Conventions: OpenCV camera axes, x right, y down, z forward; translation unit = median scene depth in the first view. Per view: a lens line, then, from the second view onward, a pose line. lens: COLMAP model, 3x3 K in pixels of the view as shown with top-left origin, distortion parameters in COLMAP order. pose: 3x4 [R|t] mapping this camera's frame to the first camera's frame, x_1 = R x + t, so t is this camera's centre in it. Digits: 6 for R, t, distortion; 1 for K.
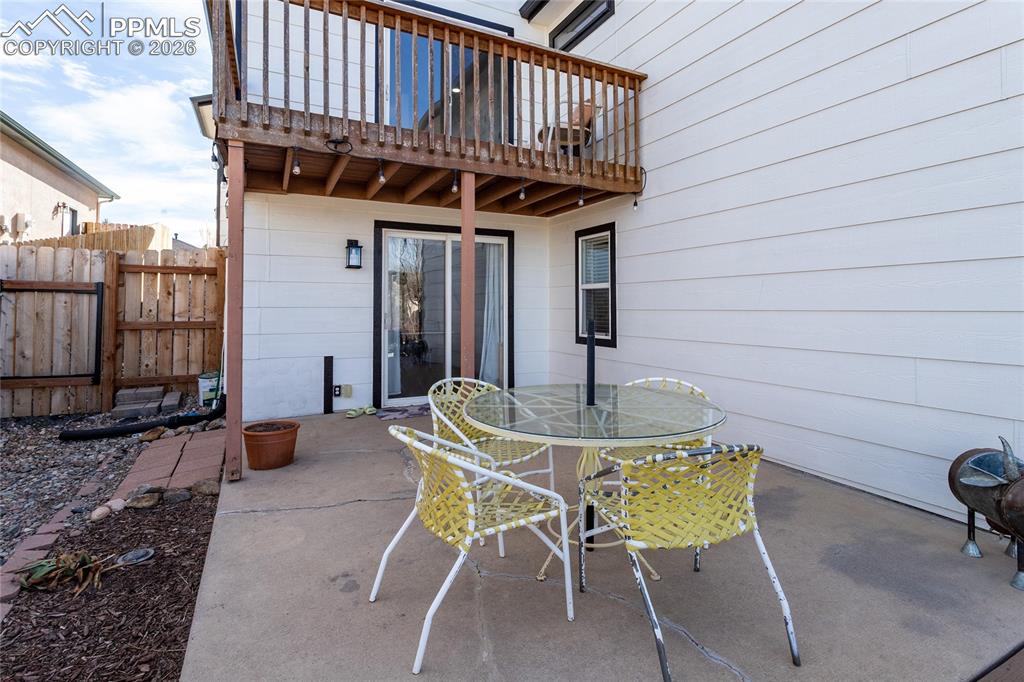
lens RADIAL K [[504.5, 0, 525.8], [0, 504.5, 303.5], [0, 0, 1]] dist [-0.000268, 0.003364]
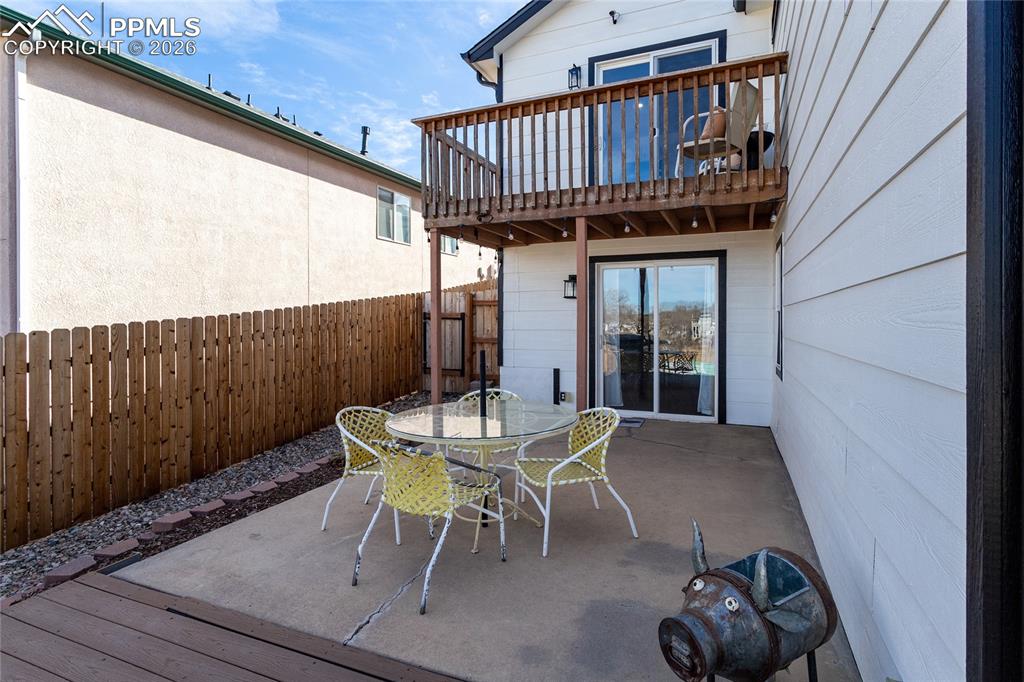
lens RADIAL K [[504.5, 0, 512.8], [0, 504.5, 330.0], [0, 0, 1]] dist [-0.000268, 0.003364]
pose [[0.640490, 0.010261, -0.767898, 0.910468], [0.007656, 0.999776, 0.019745, -0.032359], [0.767928, -0.018526, 0.640268, 0.182997]]
